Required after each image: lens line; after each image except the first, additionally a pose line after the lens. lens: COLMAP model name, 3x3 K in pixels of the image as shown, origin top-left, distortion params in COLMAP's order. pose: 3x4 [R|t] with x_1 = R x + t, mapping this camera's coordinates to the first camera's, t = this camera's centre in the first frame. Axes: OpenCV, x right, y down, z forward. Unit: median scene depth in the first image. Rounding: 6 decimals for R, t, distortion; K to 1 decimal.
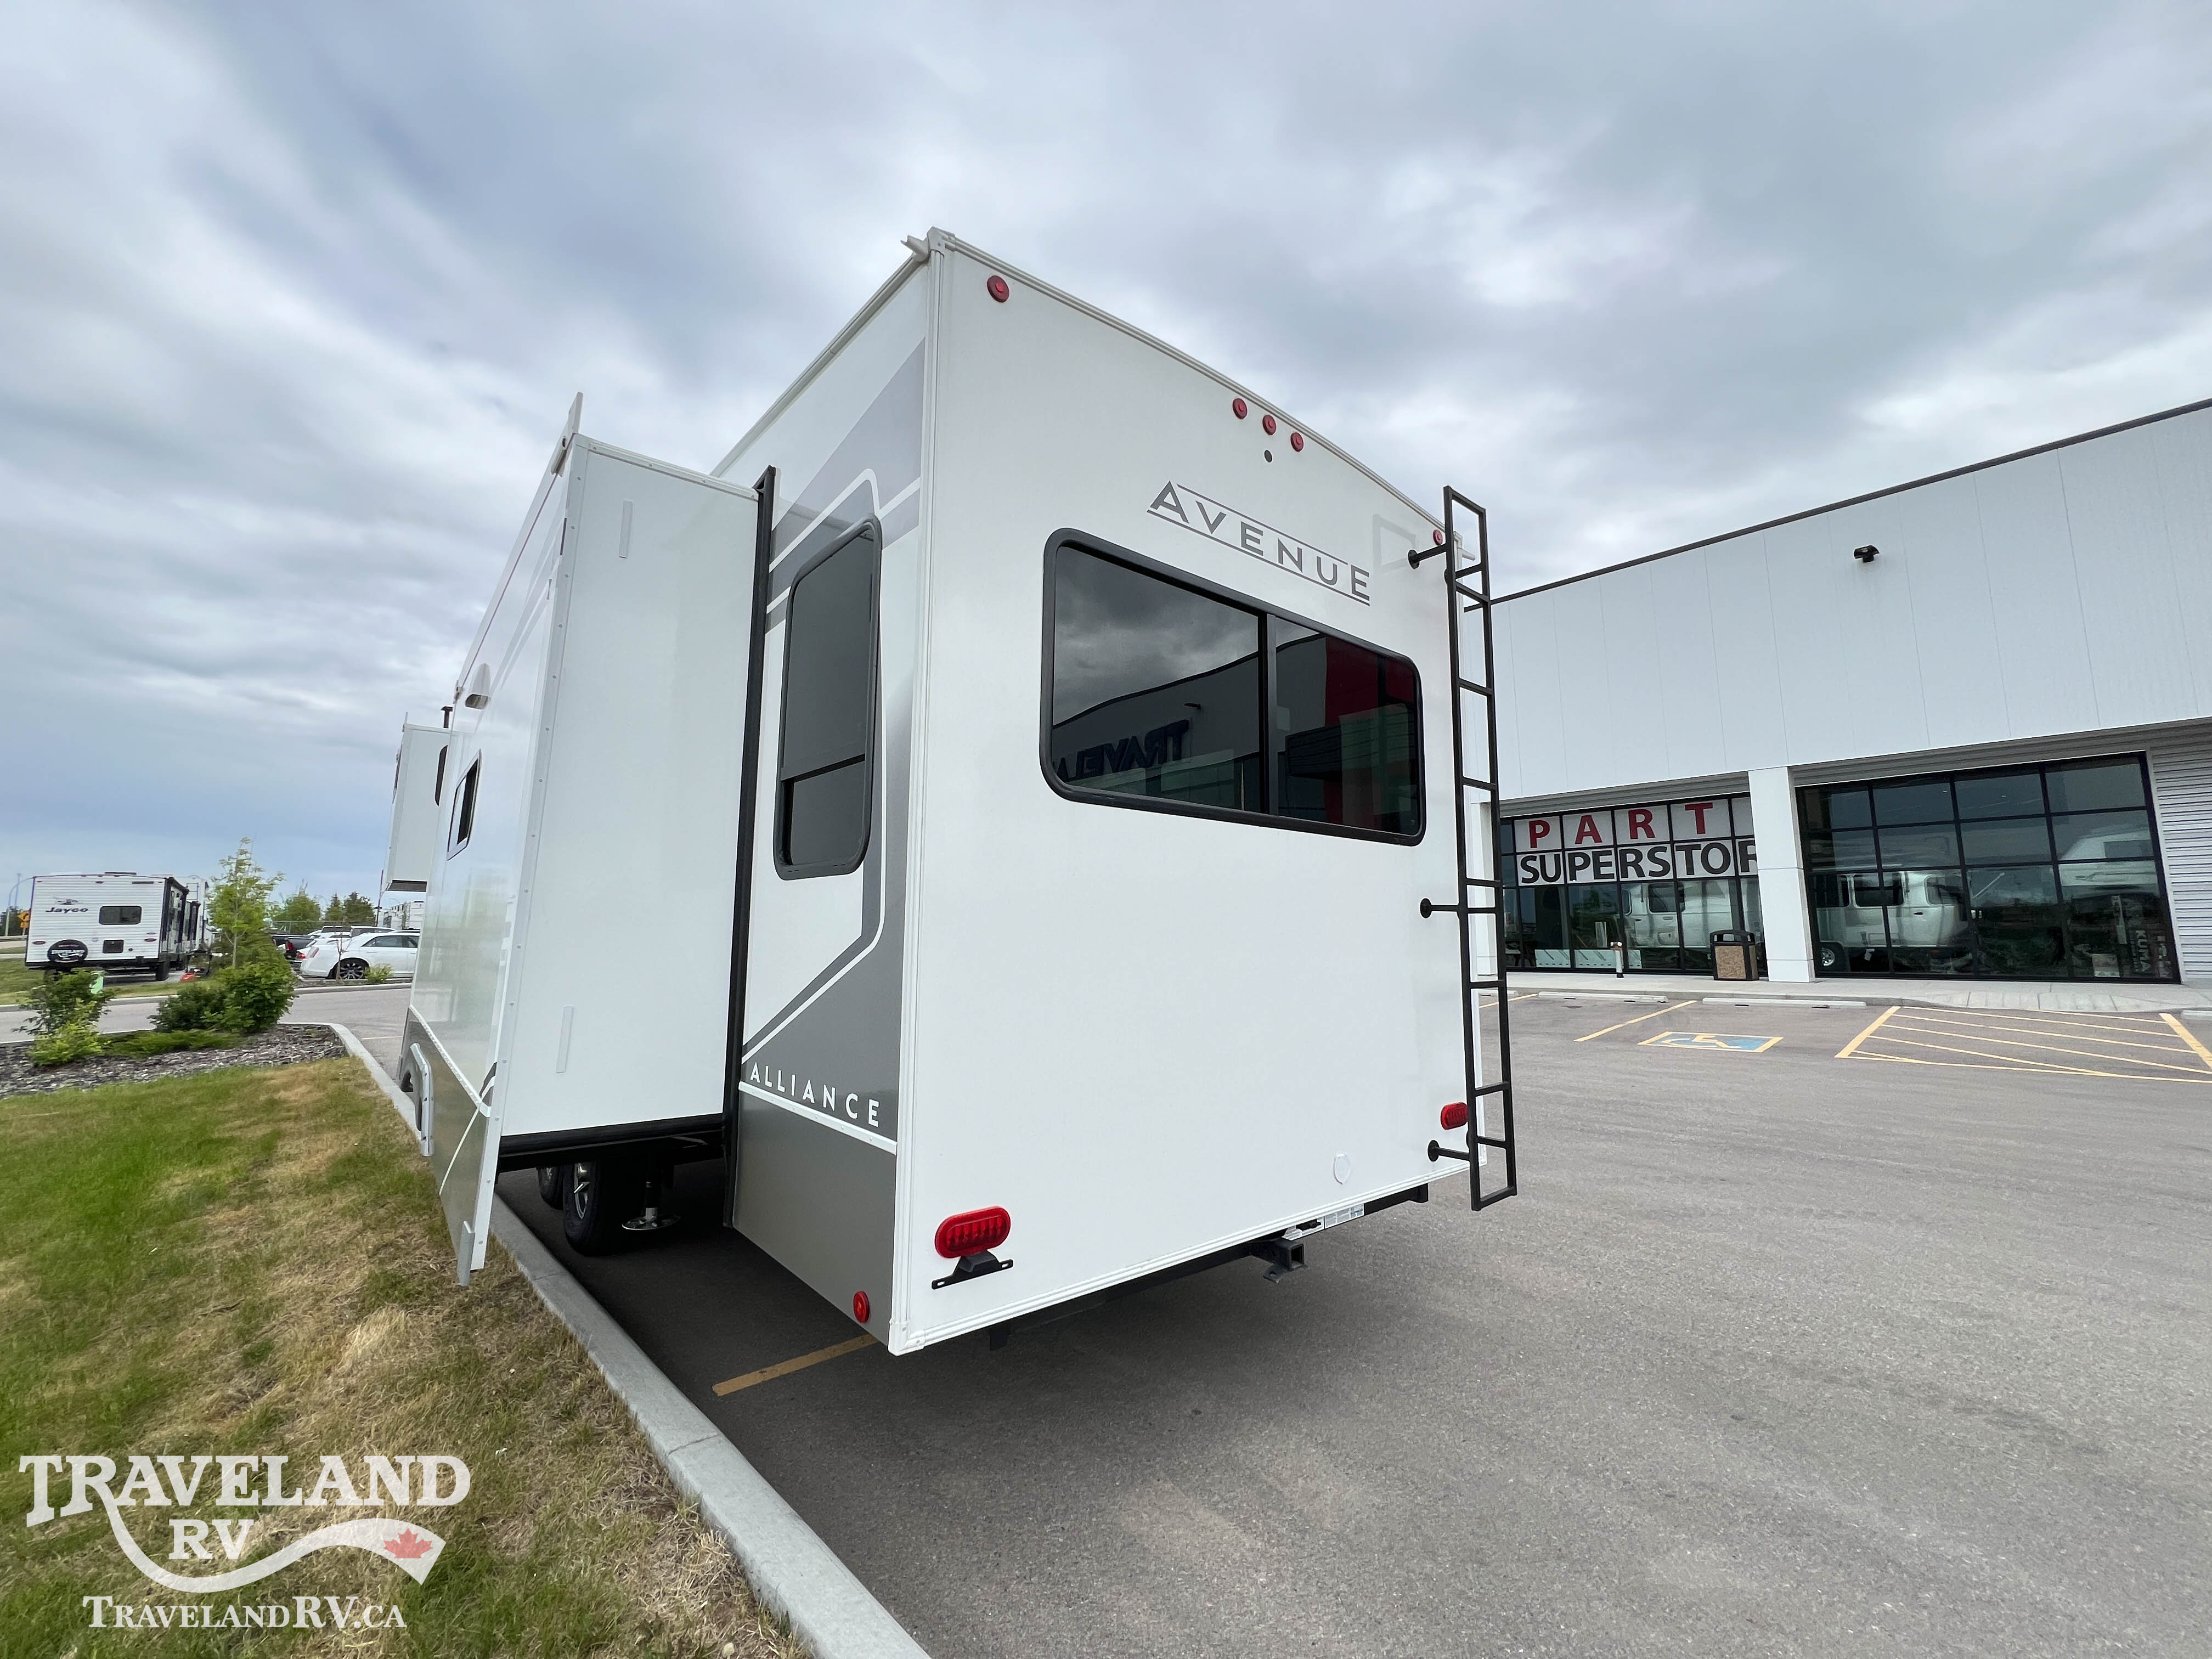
lens RADIAL K [[870.3, 0, 1111.2], [0, 870.3, 827.1], [0, 0, 1]] dist [-0.000982, -0.000096]
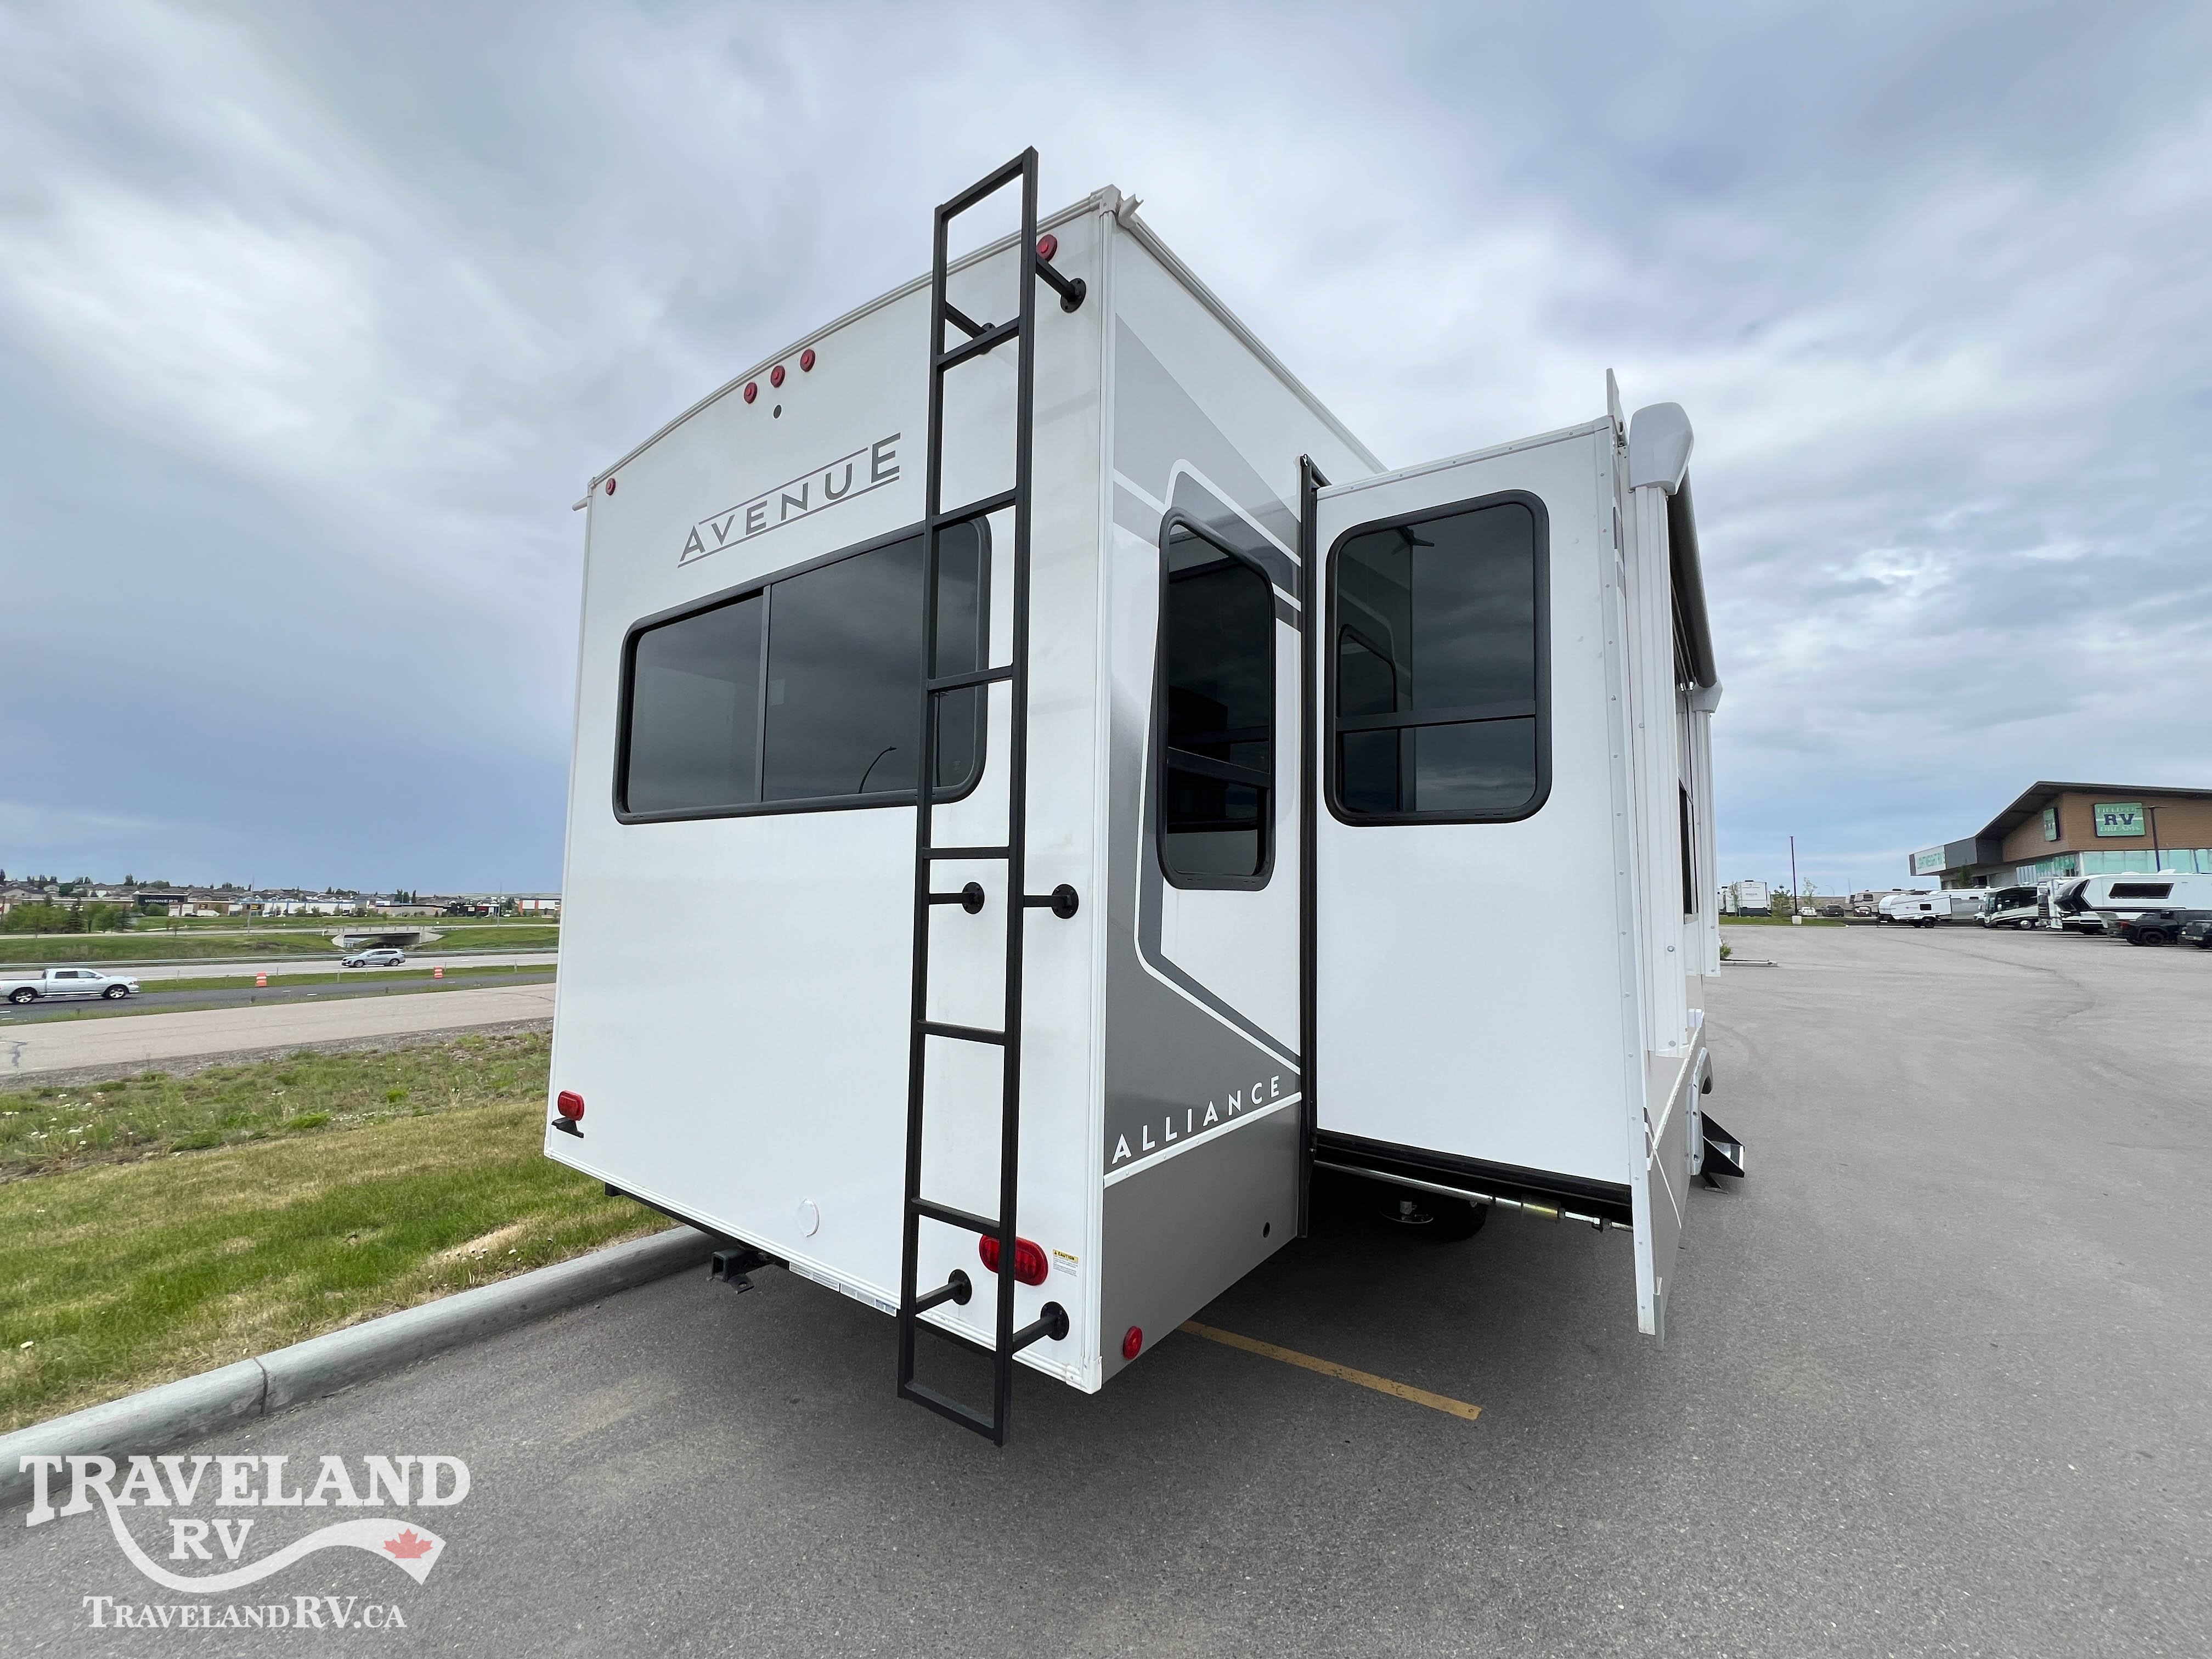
lens RADIAL K [[878.9, 0, 1101.9], [0, 878.9, 826.6], [0, 0, 1]] dist [-0.000436, 0.000144]
pose [[0.236318, -0.077741, -0.968561, 1.122930], [0.105753, 0.992931, -0.053894, 0.095684], [0.965904, -0.089692, 0.242869, 1.063356]]
